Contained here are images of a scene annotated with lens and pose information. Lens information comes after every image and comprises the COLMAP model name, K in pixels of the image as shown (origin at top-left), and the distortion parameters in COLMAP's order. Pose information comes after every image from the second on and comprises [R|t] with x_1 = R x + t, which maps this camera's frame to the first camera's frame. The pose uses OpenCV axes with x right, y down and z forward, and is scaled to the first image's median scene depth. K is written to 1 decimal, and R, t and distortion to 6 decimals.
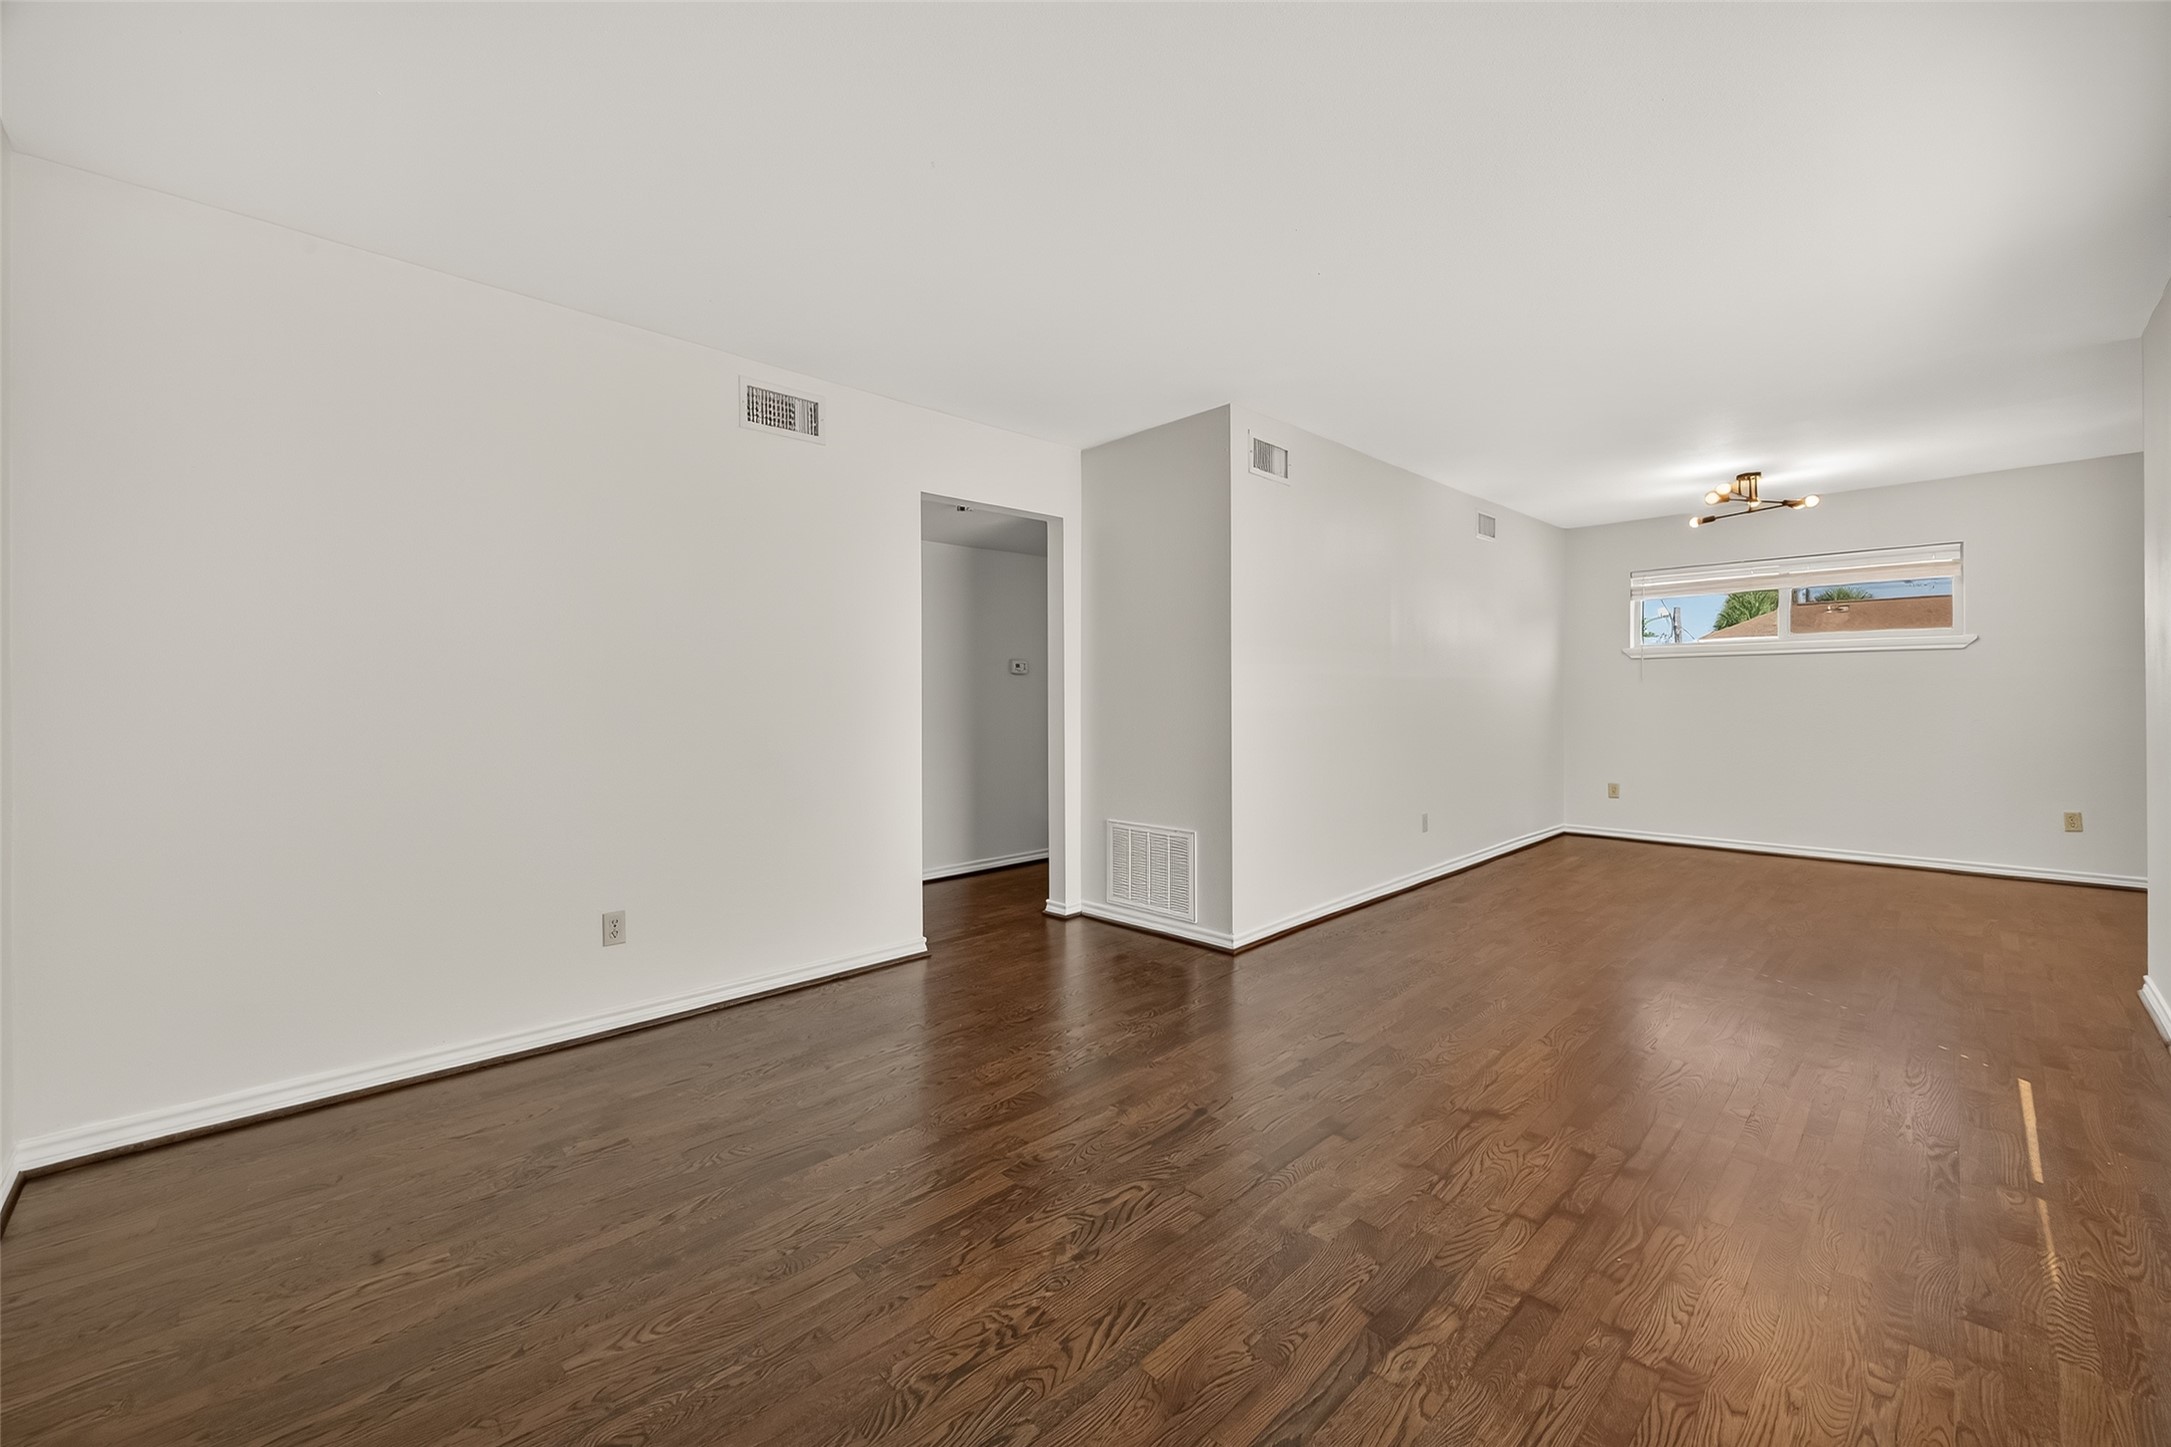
lens RADIAL K [[851.5, 0, 1138.2], [0, 851.5, 730.0], [0, 0, 1]] dist [0.001506, -0.000197]
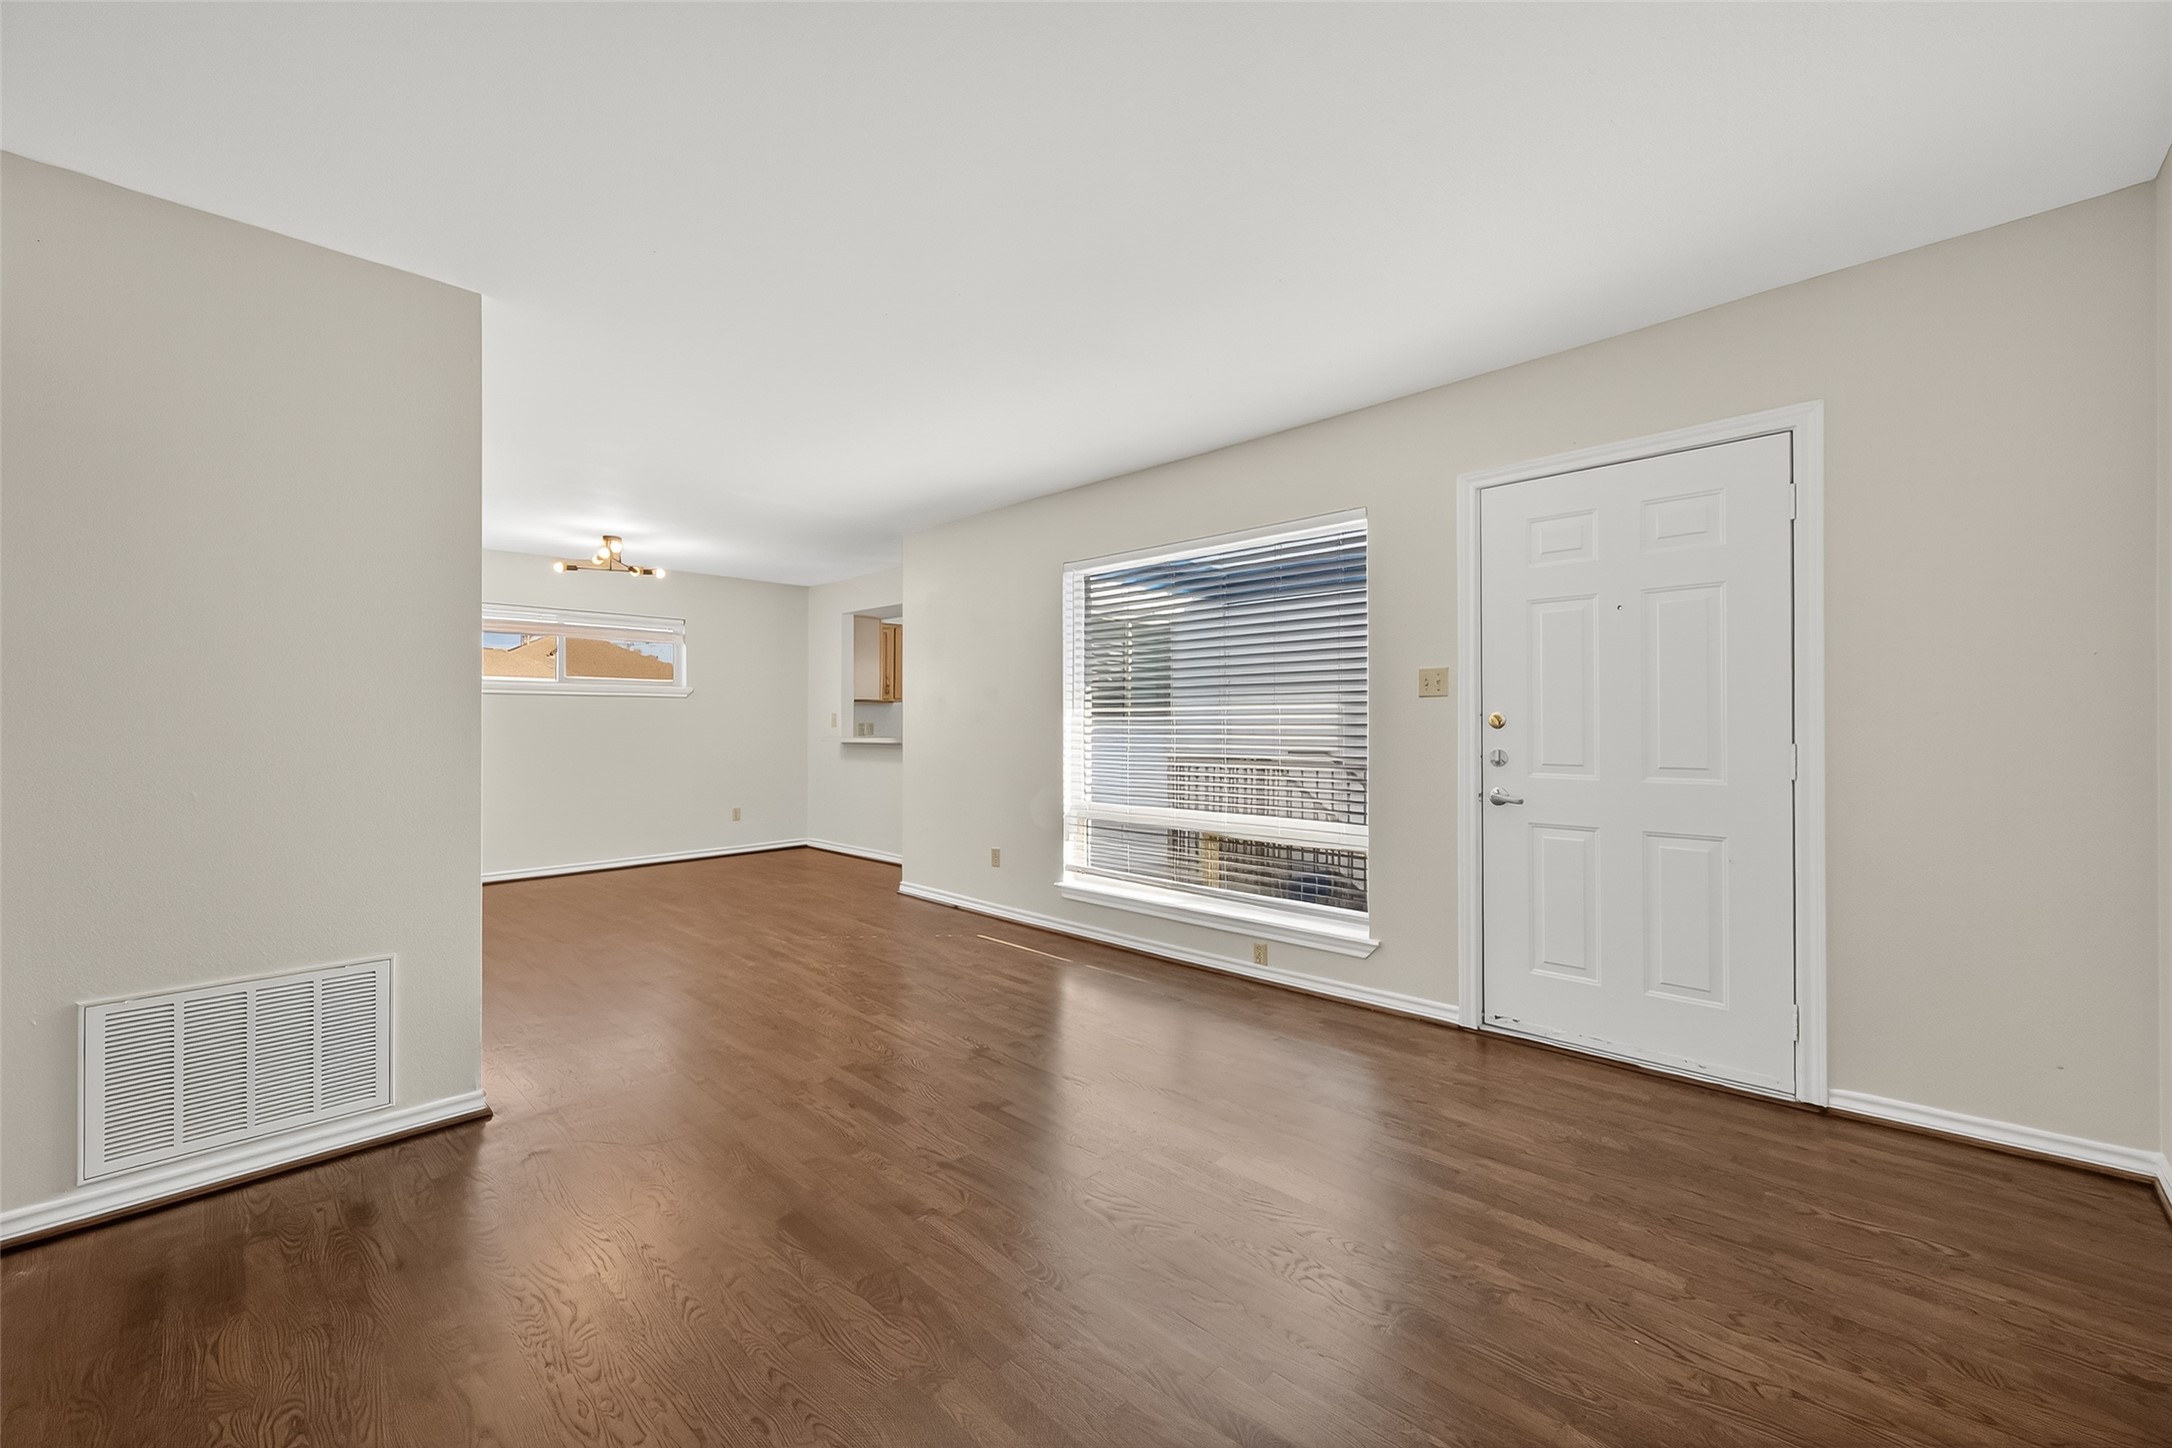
lens RADIAL K [[863.6, 0, 1045.2], [0, 863.6, 728.0], [0, 0, 1]] dist [0.000300, -0.000236]
pose [[0.007681, 0.005980, 0.999953, -0.538183], [0.044218, 0.999002, -0.006314, -0.014795], [-0.998992, 0.044264, 0.007409, 0.524456]]
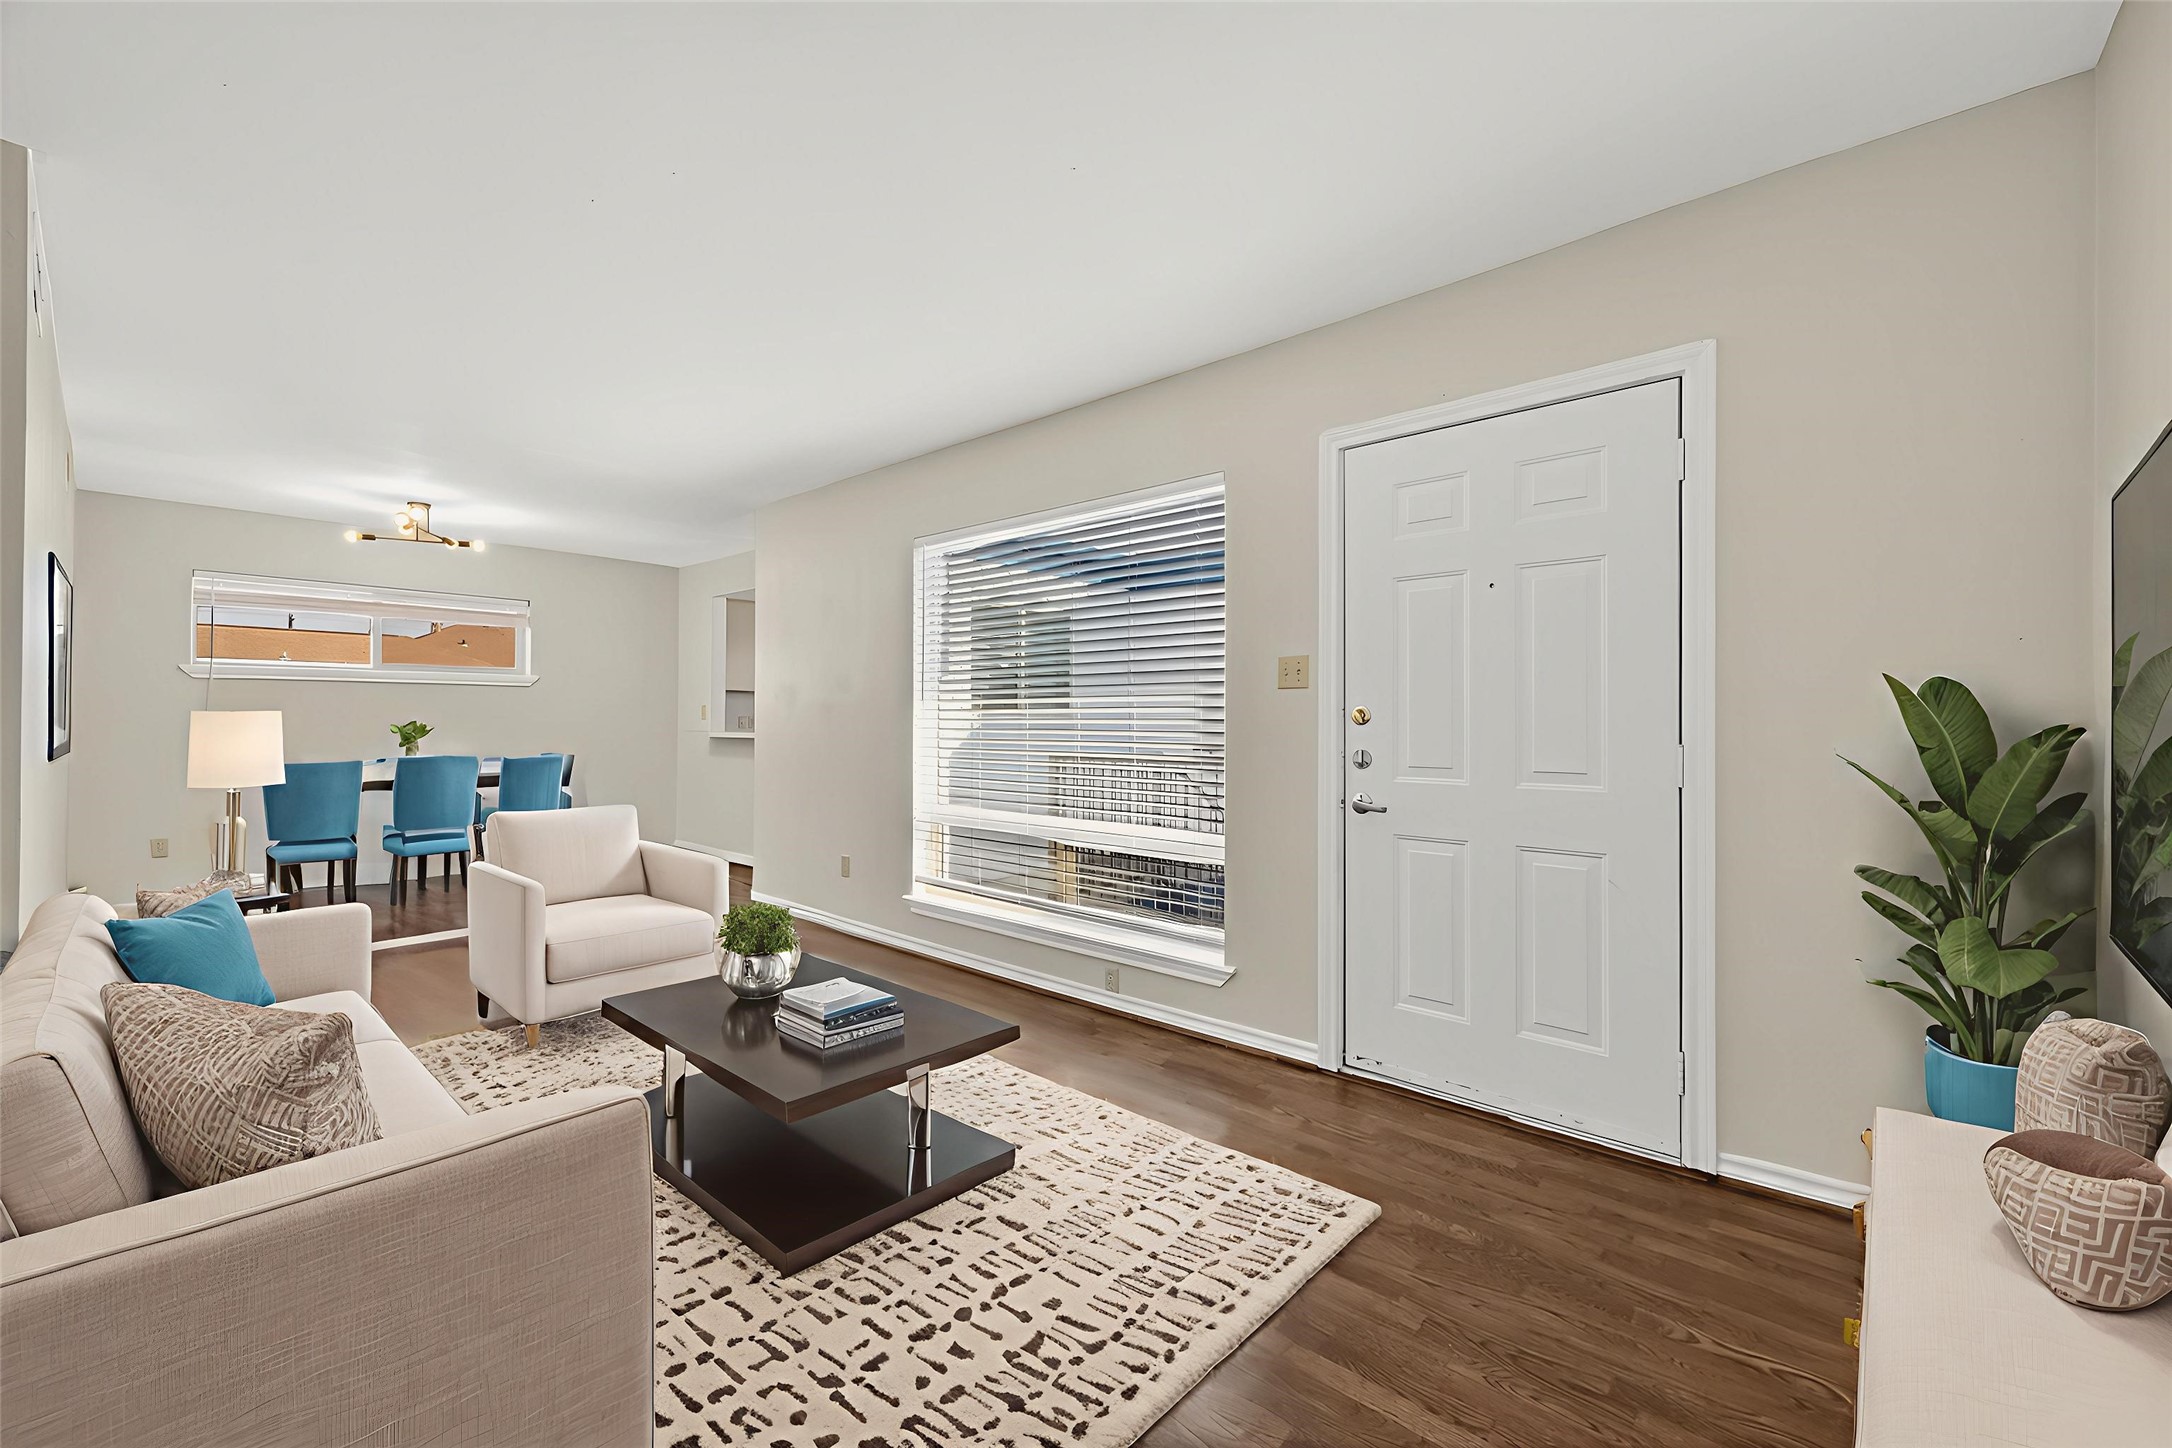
lens RADIAL K [[852.2, 0, 1053.6], [0, 852.2, 722.2], [0, 0, 1]] dist [0.001050, -0.000143]
pose [[-0.049460, 0.006635, 0.998754, -0.402319], [0.040045, 0.999187, -0.004655, -0.009609], [-0.997973, 0.039765, -0.049685, 0.387582]]
